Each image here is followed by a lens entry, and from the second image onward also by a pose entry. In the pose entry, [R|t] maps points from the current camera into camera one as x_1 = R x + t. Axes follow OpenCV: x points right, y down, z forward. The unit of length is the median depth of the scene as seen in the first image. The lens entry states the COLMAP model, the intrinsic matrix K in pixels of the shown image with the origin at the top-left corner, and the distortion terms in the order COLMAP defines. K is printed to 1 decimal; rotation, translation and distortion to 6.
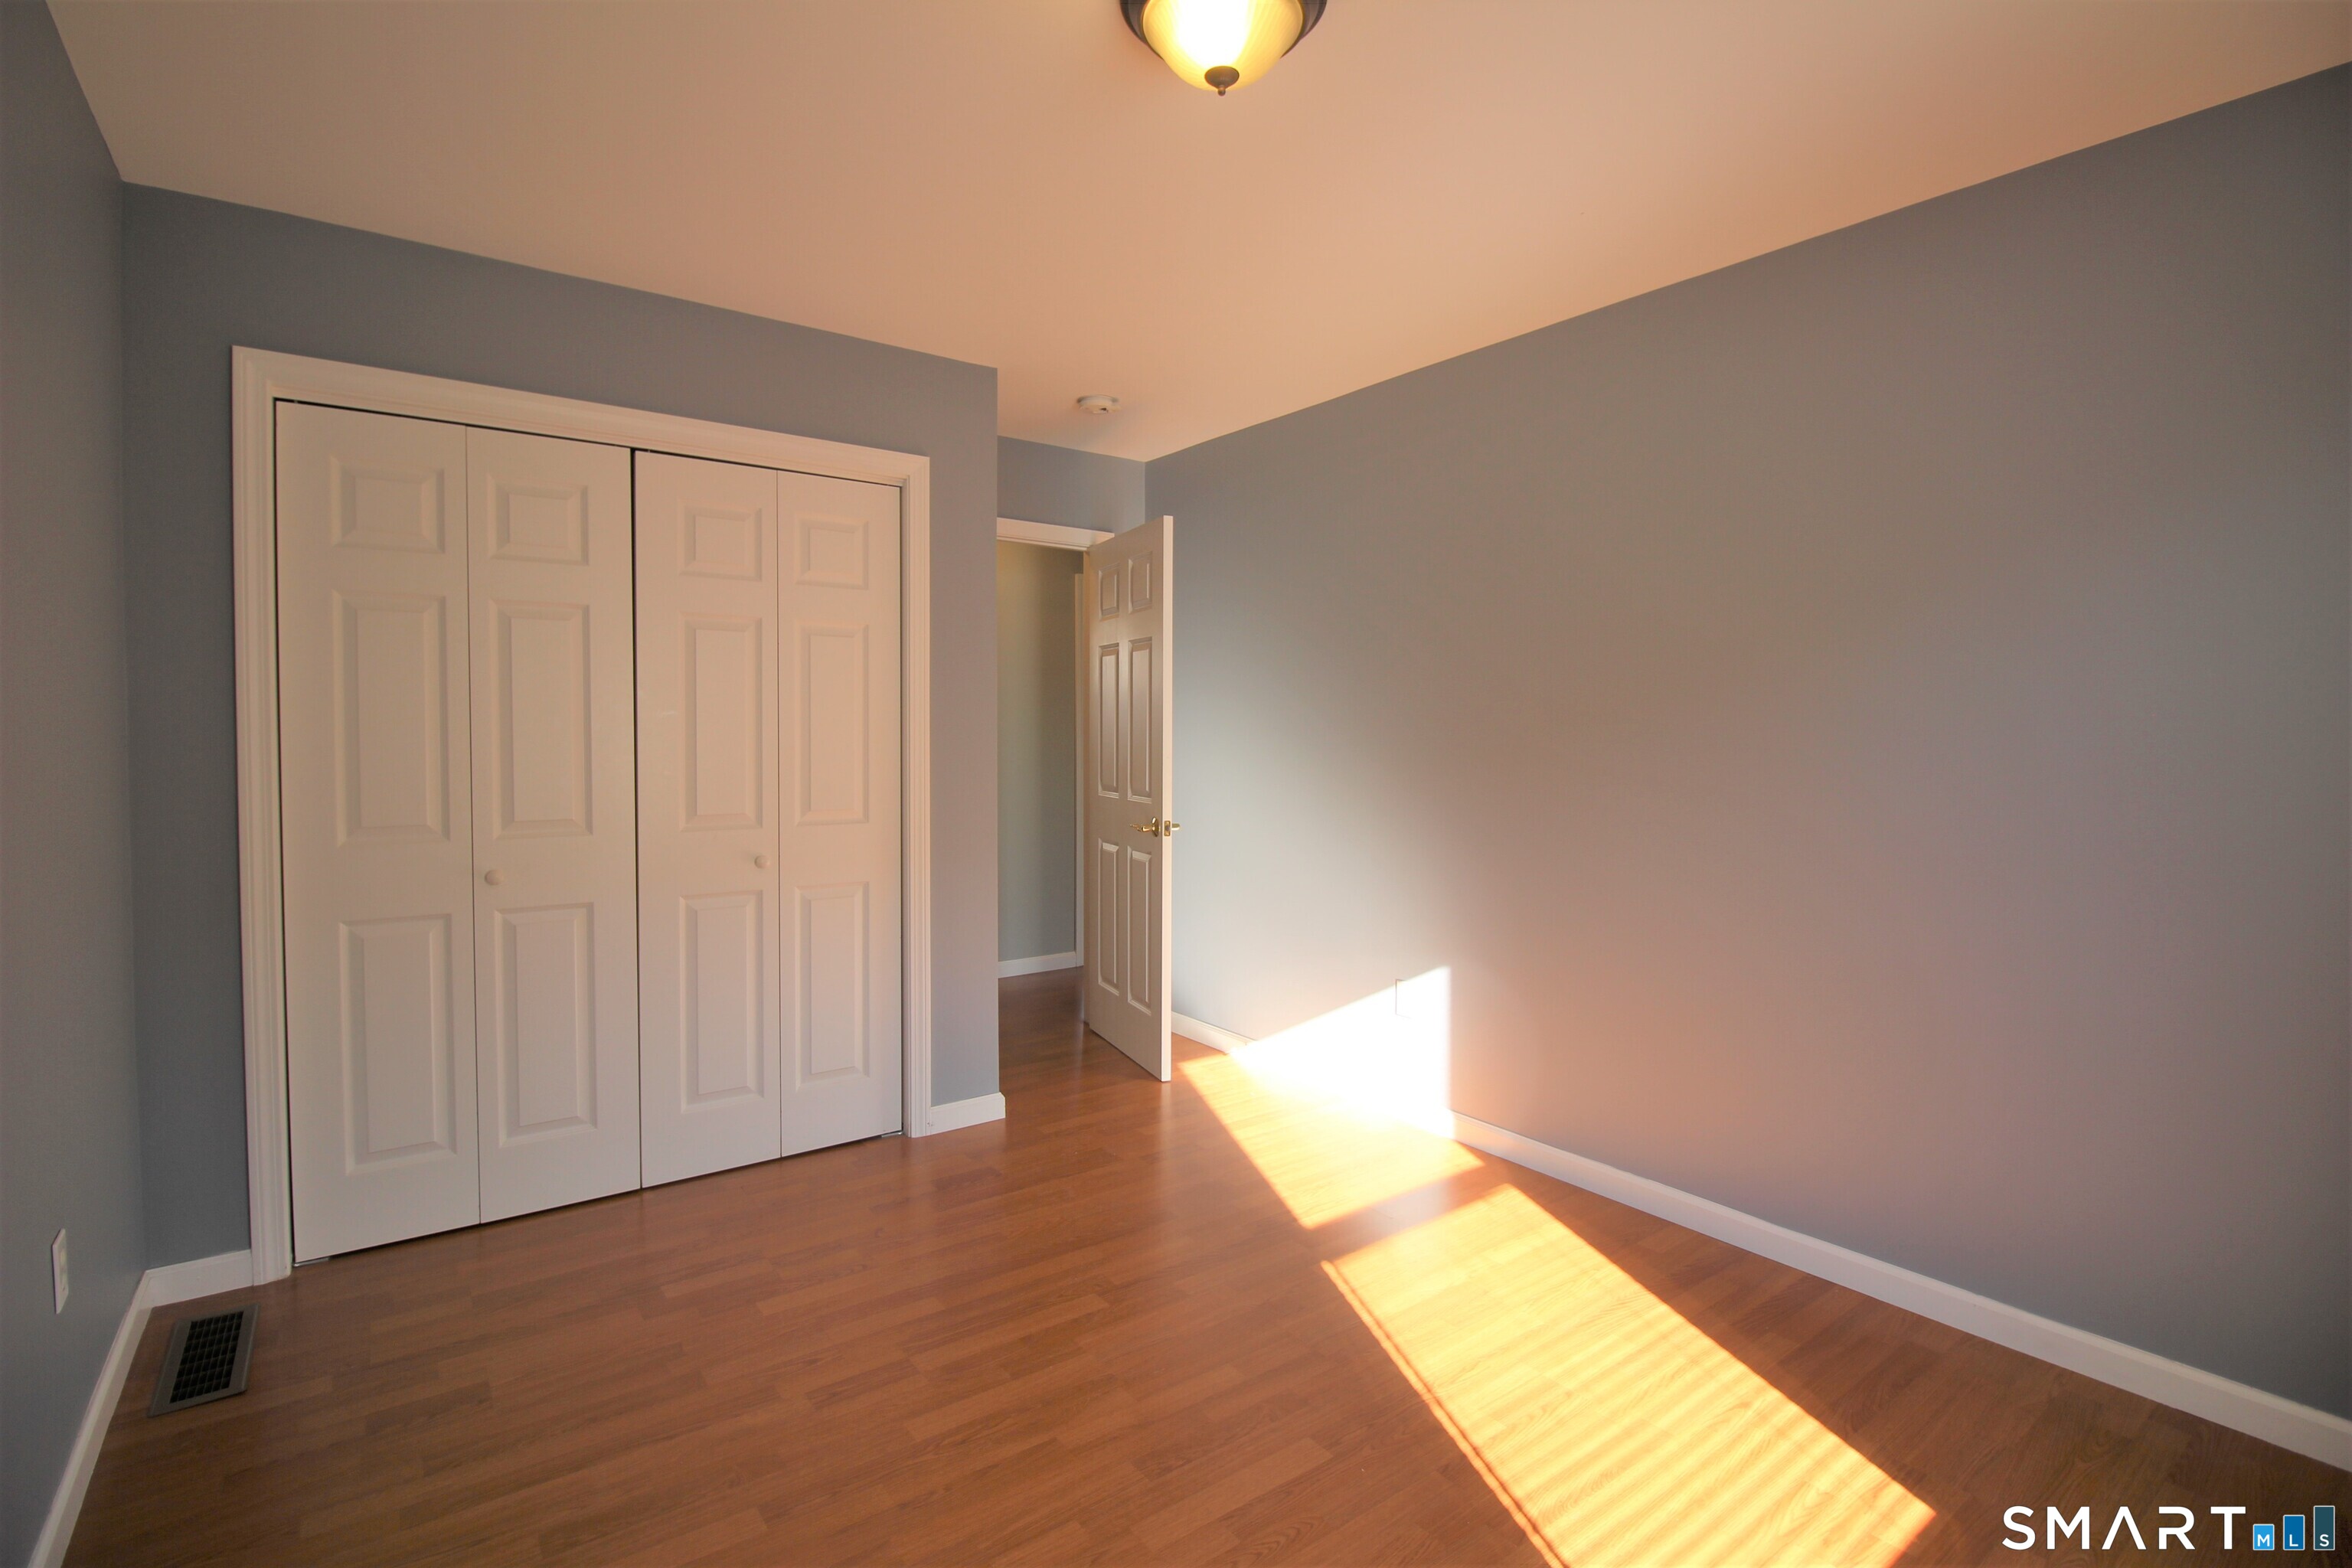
lens RADIAL K [[1100.7, 0, 1138.1], [0, 1100.7, 773.0], [0, 0, 1]] dist [0.000187, -0.000194]
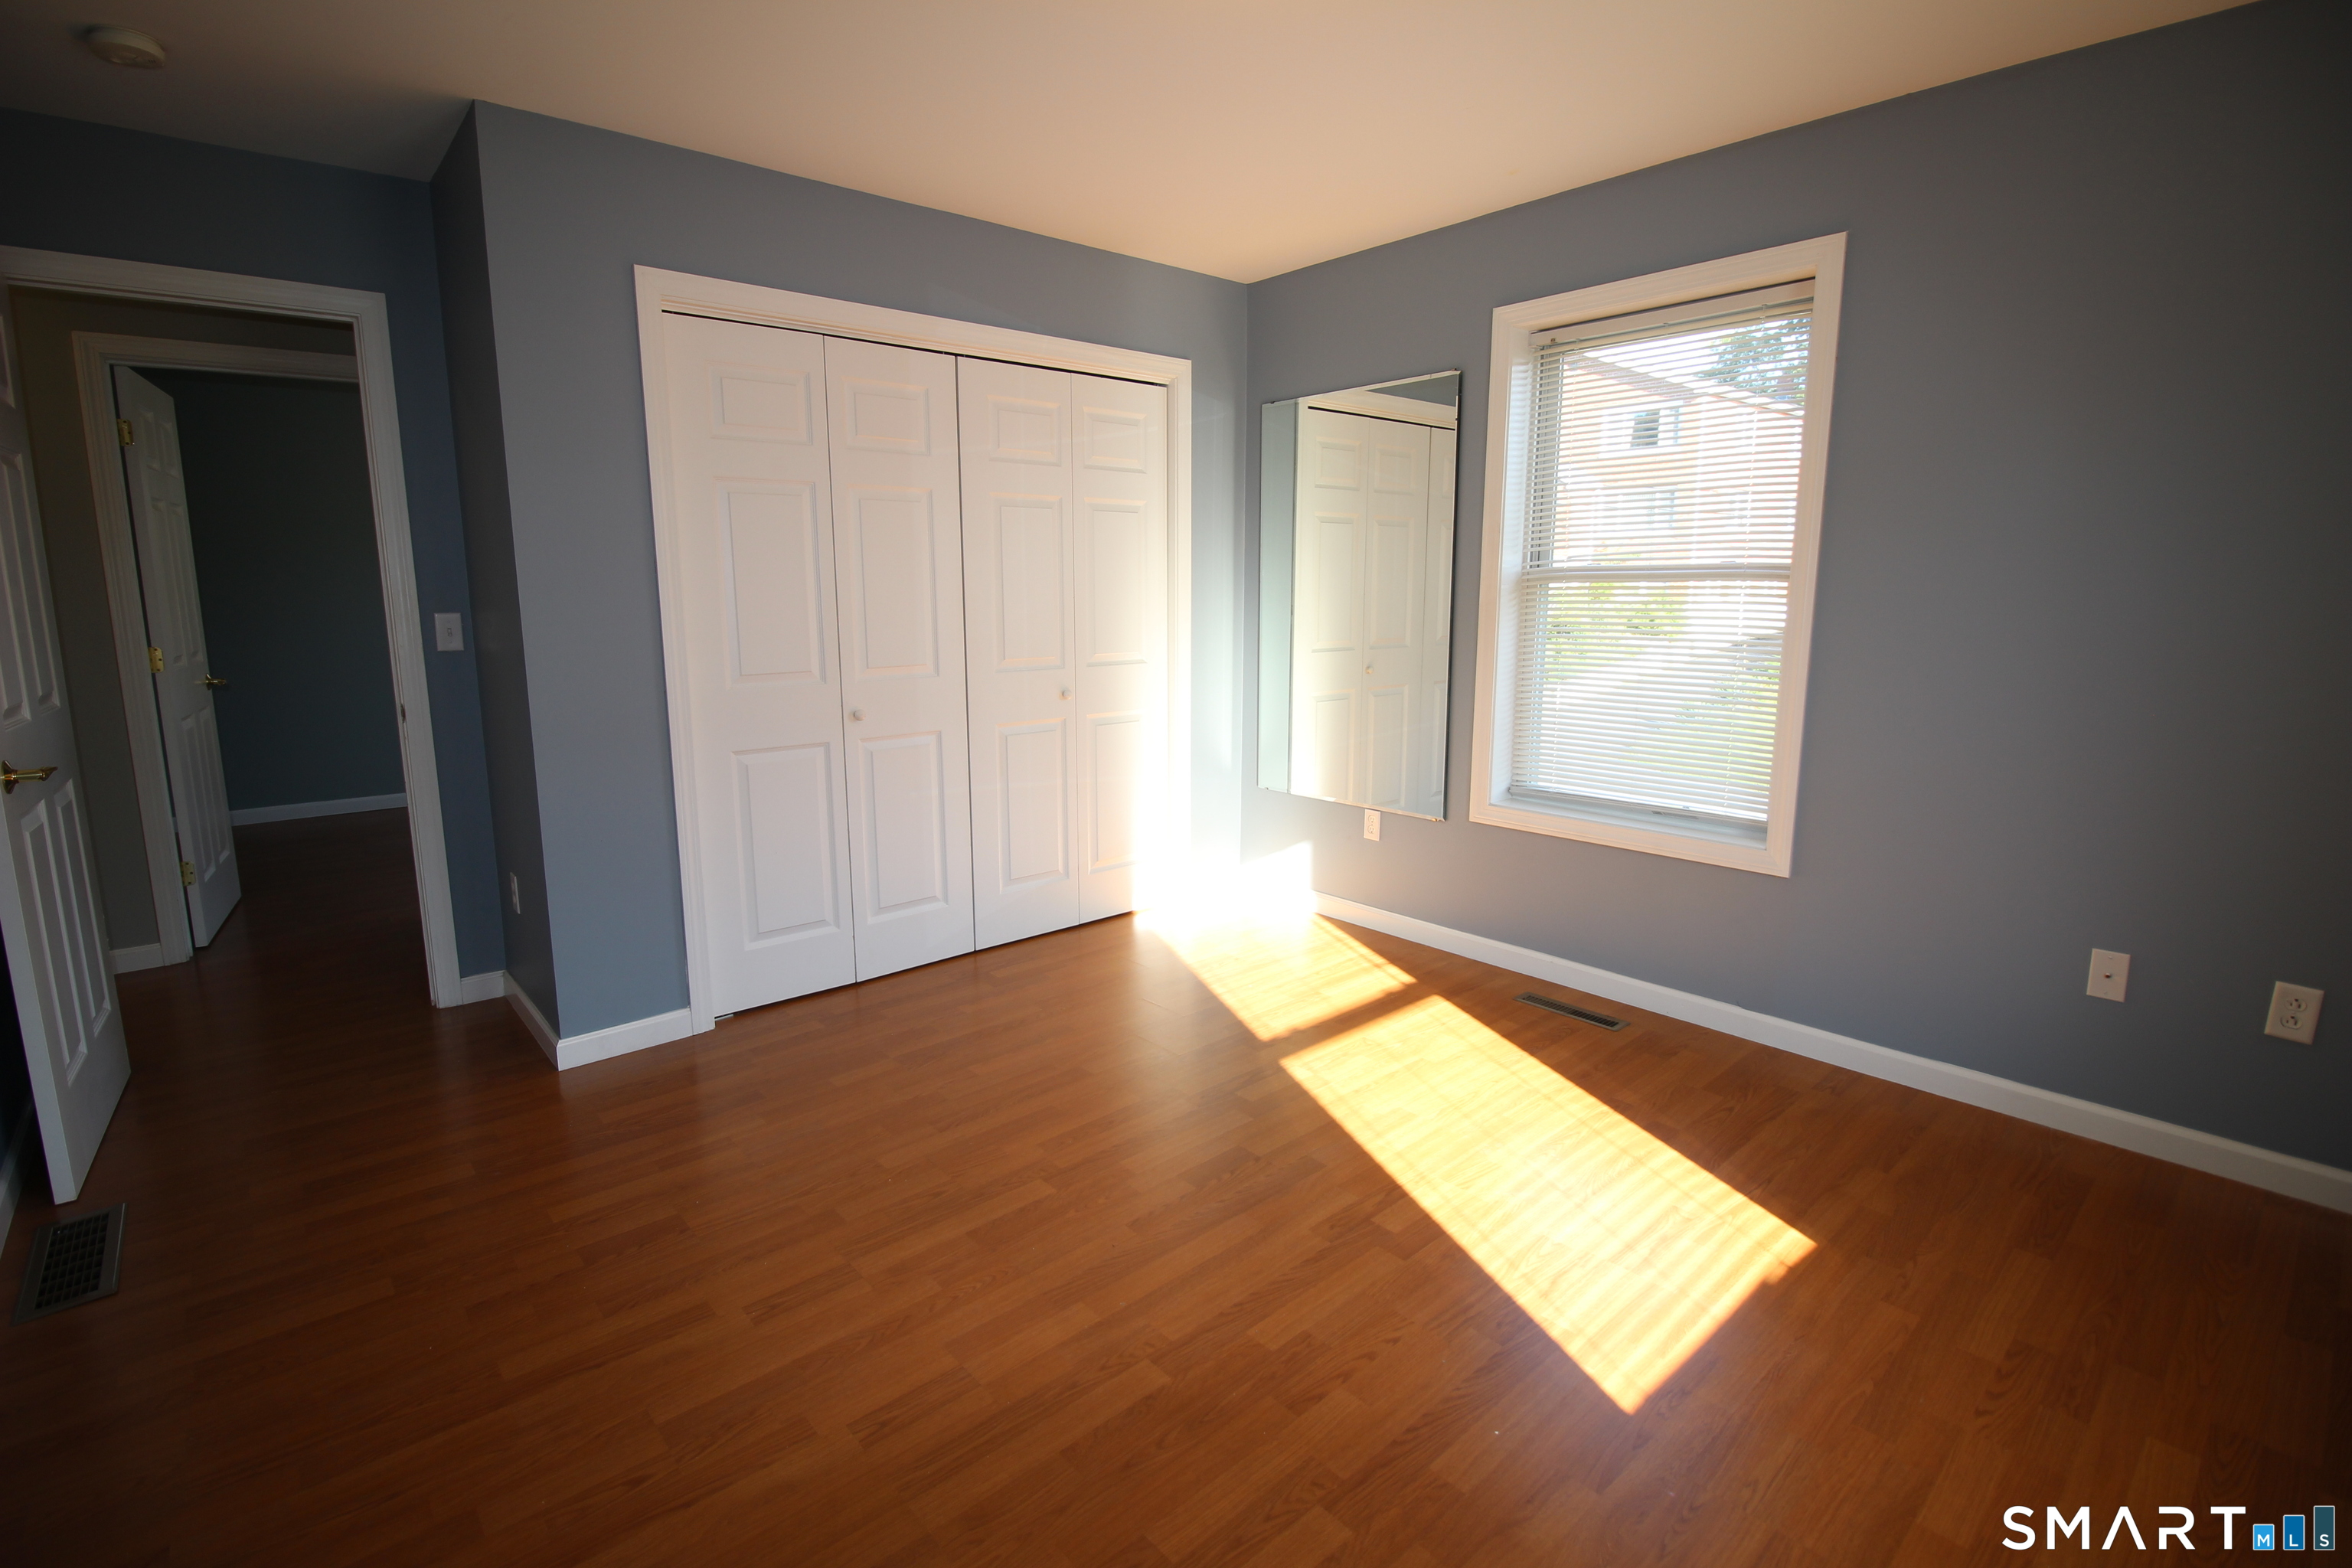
lens RADIAL K [[1097.6, 0, 1118.4], [0, 1097.6, 774.2], [0, 0, 1]] dist [0.026663, -0.000206]
pose [[0.996287, -0.032192, 0.079844, -0.146554], [0.021659, 0.991351, 0.129437, 0.003471], [-0.083320, -0.127227, 0.988368, -0.099460]]
